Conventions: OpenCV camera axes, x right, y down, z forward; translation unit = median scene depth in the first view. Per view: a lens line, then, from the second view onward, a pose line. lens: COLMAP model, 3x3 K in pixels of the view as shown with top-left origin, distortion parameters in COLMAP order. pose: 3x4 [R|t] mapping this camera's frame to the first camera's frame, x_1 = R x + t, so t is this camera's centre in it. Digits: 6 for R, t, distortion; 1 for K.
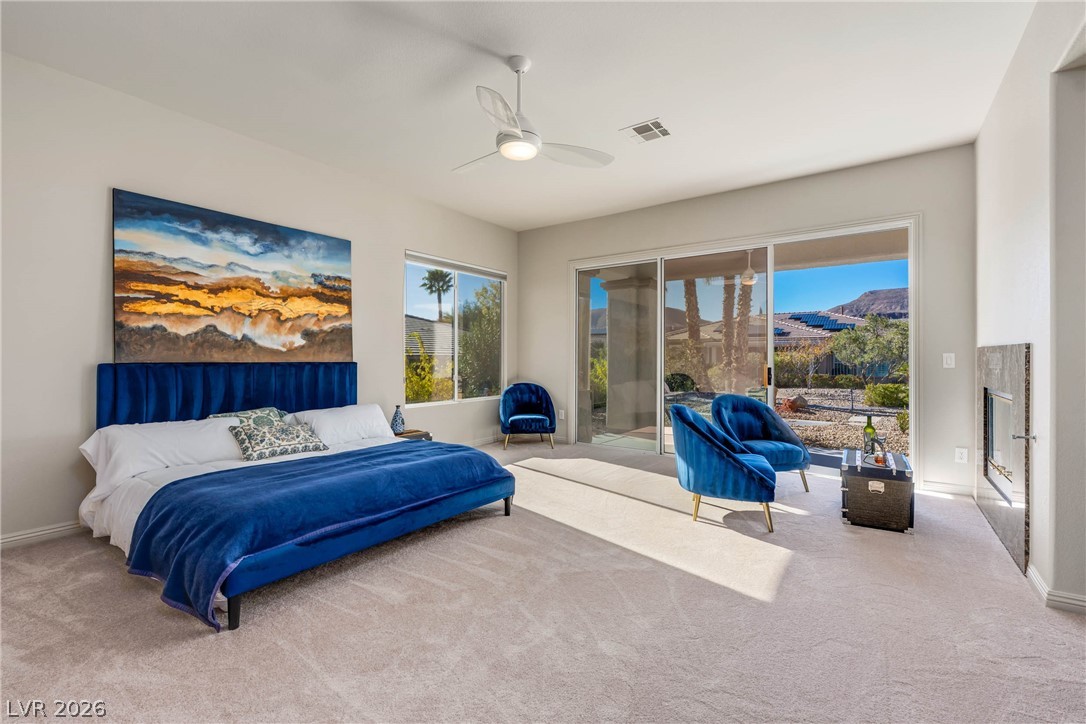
lens RADIAL K [[478.3, 0, 538.5], [0, 478.3, 355.5], [0, 0, 1]] dist [-0.000673, -0.000030]
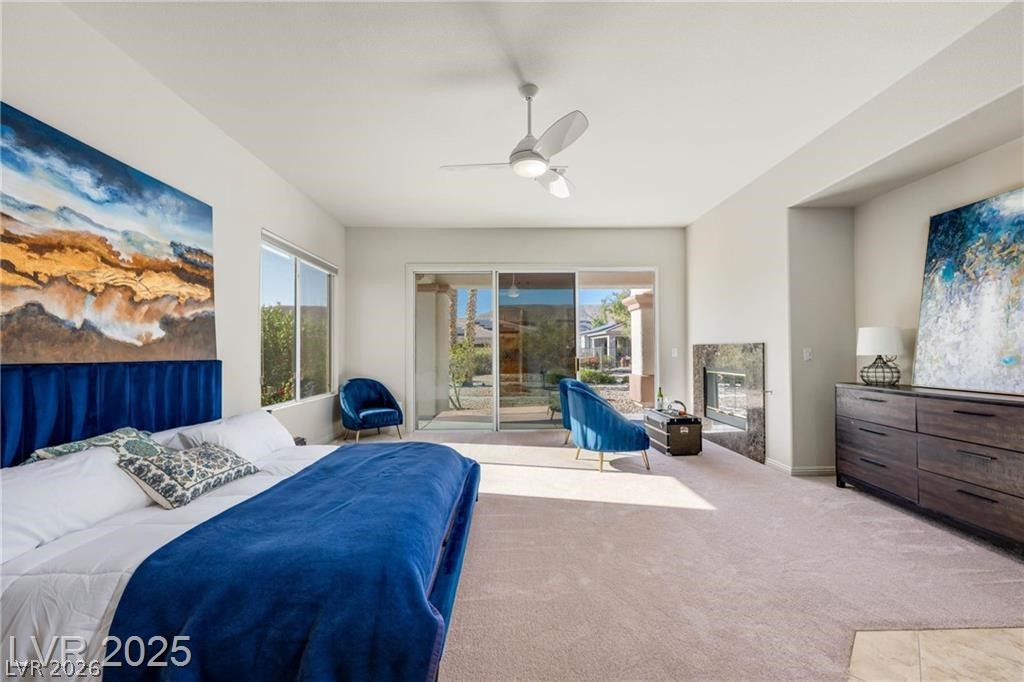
lens RADIAL K [[407.3, 0, 514.1], [0, 407.3, 345.1], [0, 0, 1]] dist [-0.000099, 0.000022]
pose [[0.794335, 0.003954, 0.607467, -0.455403], [0.004975, 0.999903, -0.013014, 0.000226], [-0.607460, 0.013360, 0.794238, 0.186730]]
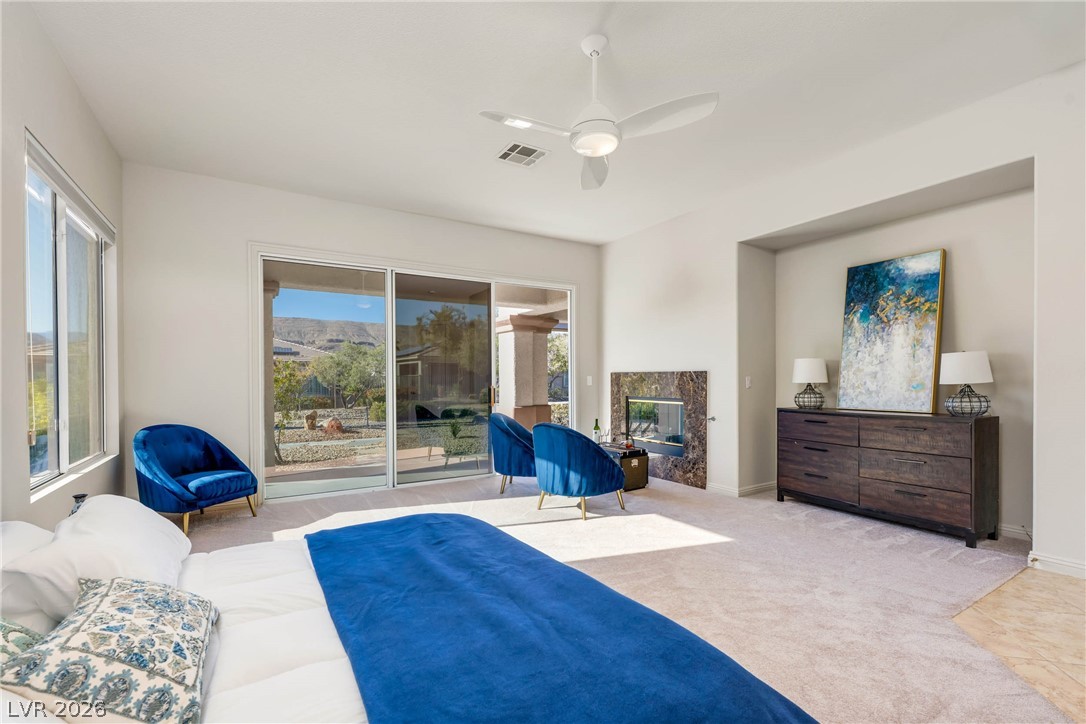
lens RADIAL K [[477.1, 0, 539.3], [0, 477.1, 382.9], [0, 0, 1]] dist [0.001133, 0.000155]
pose [[0.377415, -0.010559, 0.925984, -0.626386], [0.002280, 0.999943, 0.010473, 0.000634], [-0.926041, -0.001842, 0.377417, 0.535342]]
